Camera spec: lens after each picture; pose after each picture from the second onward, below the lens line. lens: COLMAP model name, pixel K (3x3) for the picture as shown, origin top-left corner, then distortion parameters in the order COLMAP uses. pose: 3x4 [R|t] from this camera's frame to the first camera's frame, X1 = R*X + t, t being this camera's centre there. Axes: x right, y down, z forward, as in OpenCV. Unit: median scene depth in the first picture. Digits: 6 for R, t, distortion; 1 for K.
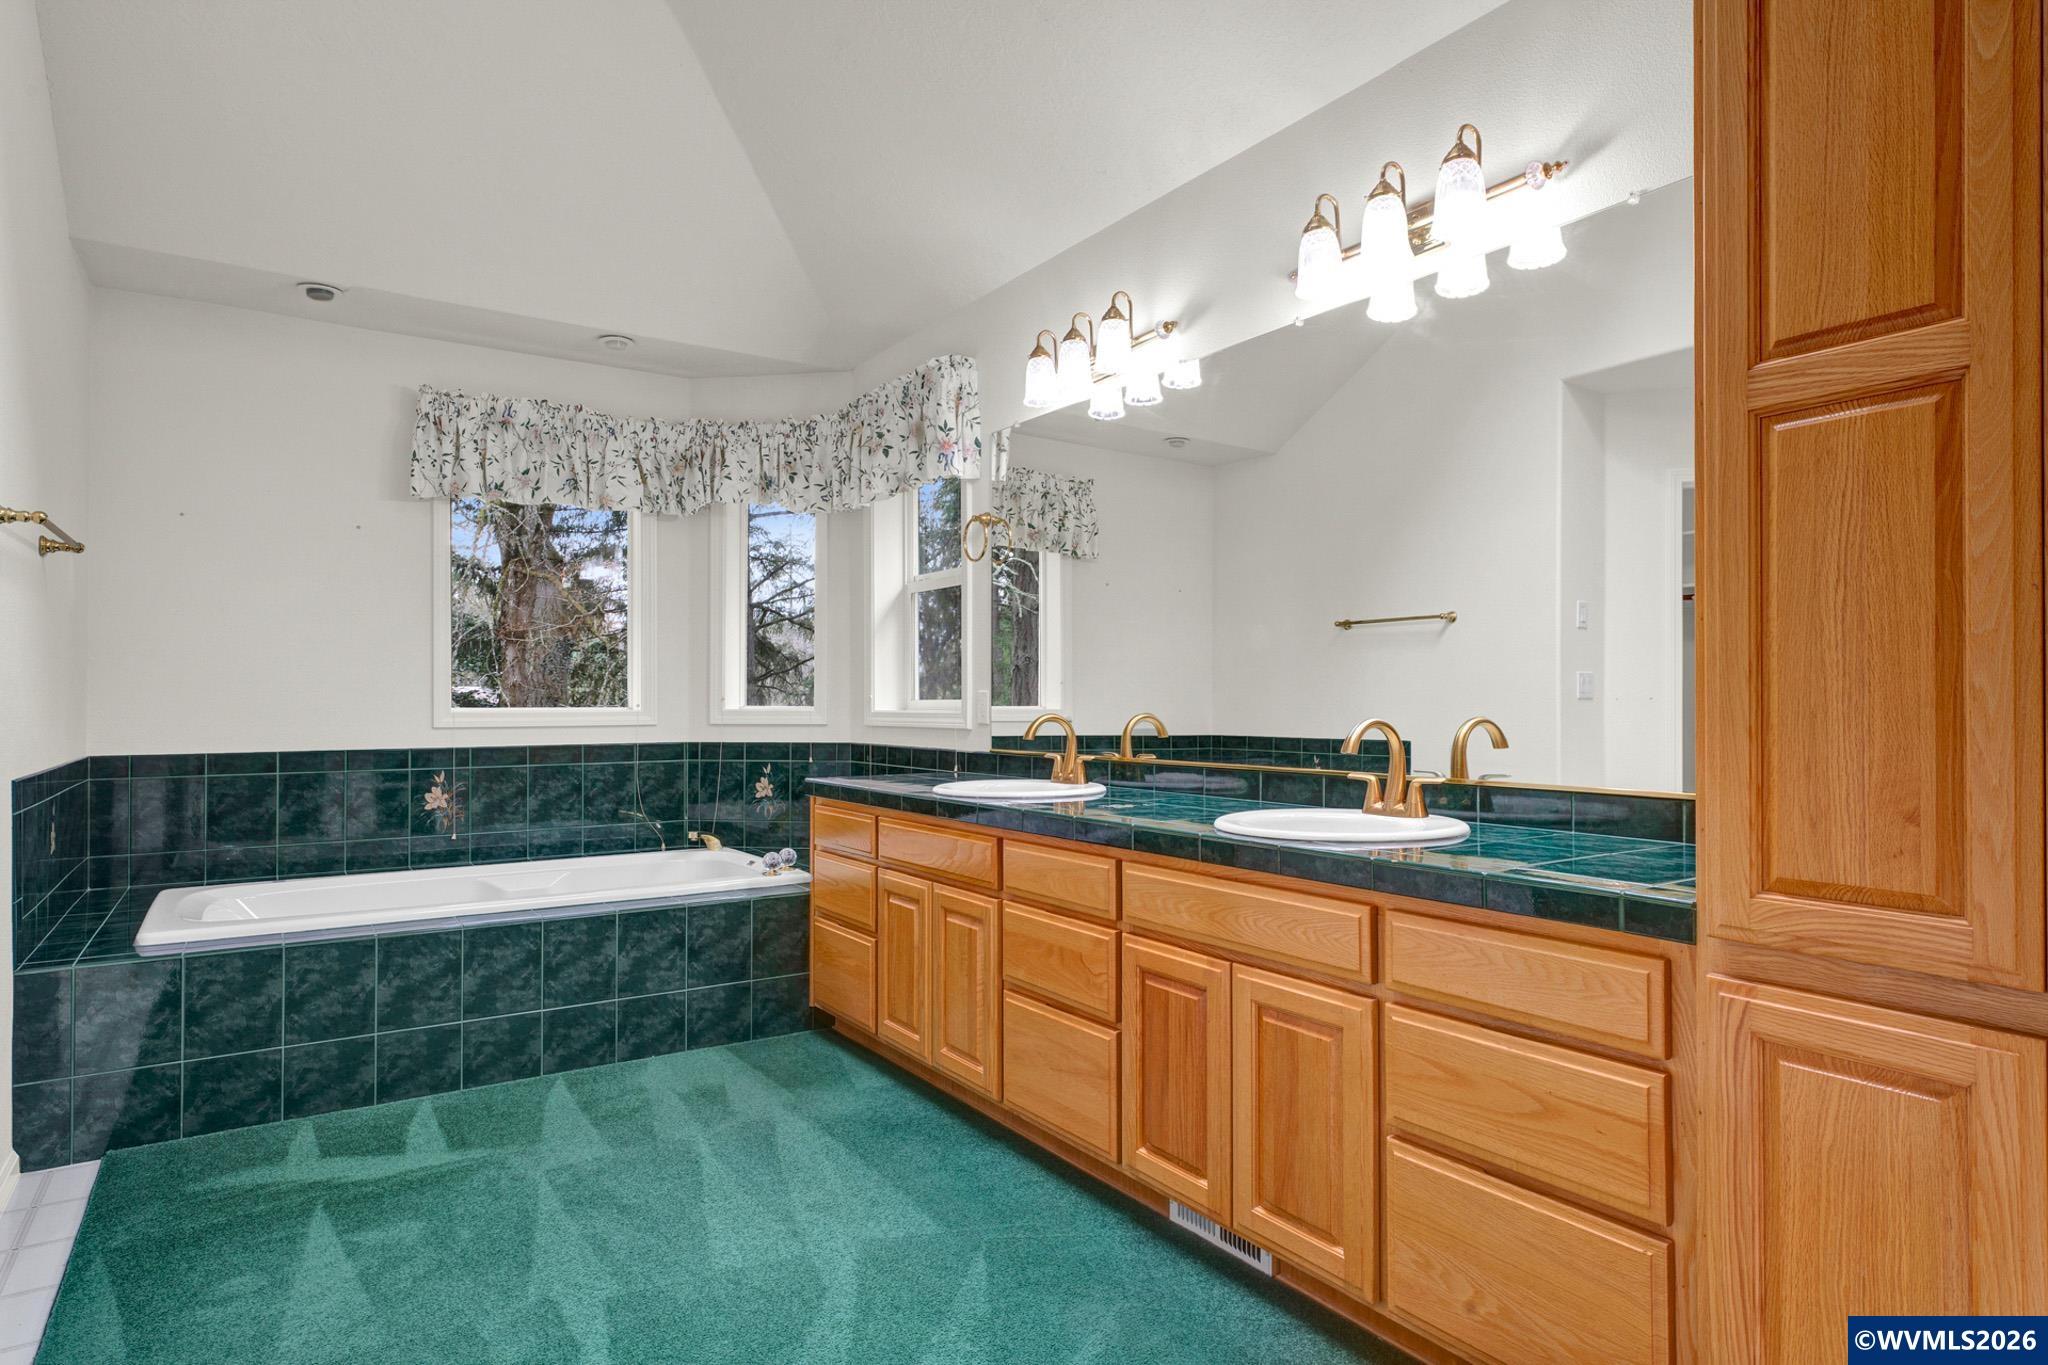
lens RADIAL K [[1142.9, 0, 1028.1], [0, 1142.9, 690.5], [0, 0, 1]] dist [0.012242, -0.000196]
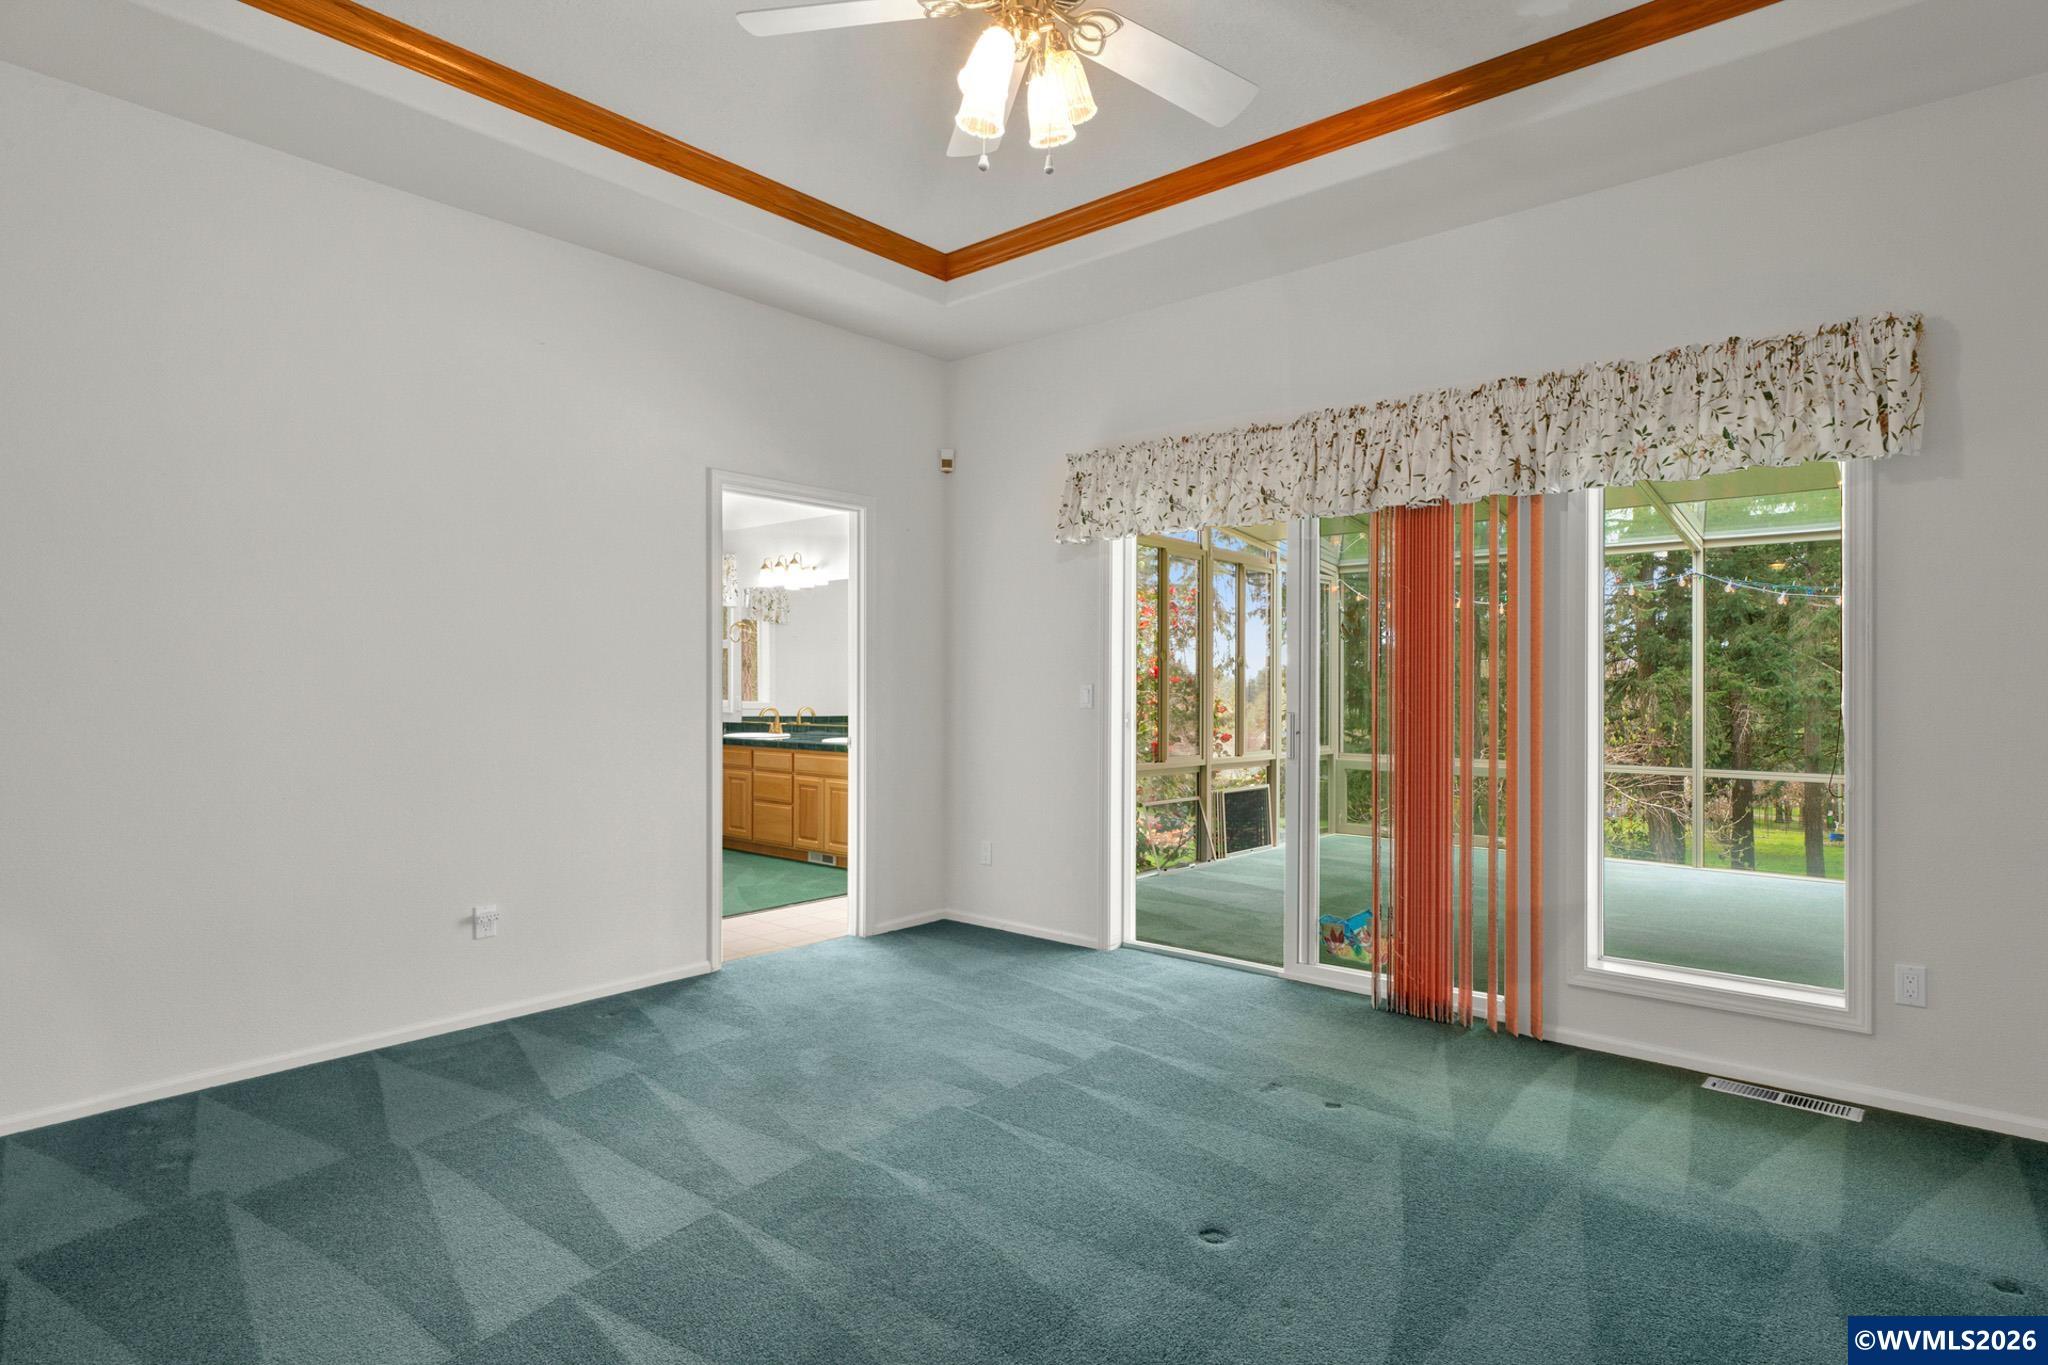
lens RADIAL K [[1088.7, 0, 1029.6], [0, 1088.7, 689.9], [0, 0, 1]] dist [0.009638, 0.000460]
pose [[0.962191, 0.005496, 0.272322, -0.083753], [-0.008166, 0.999929, 0.008671, -0.045218], [-0.272255, -0.010567, 0.962167, -1.526480]]
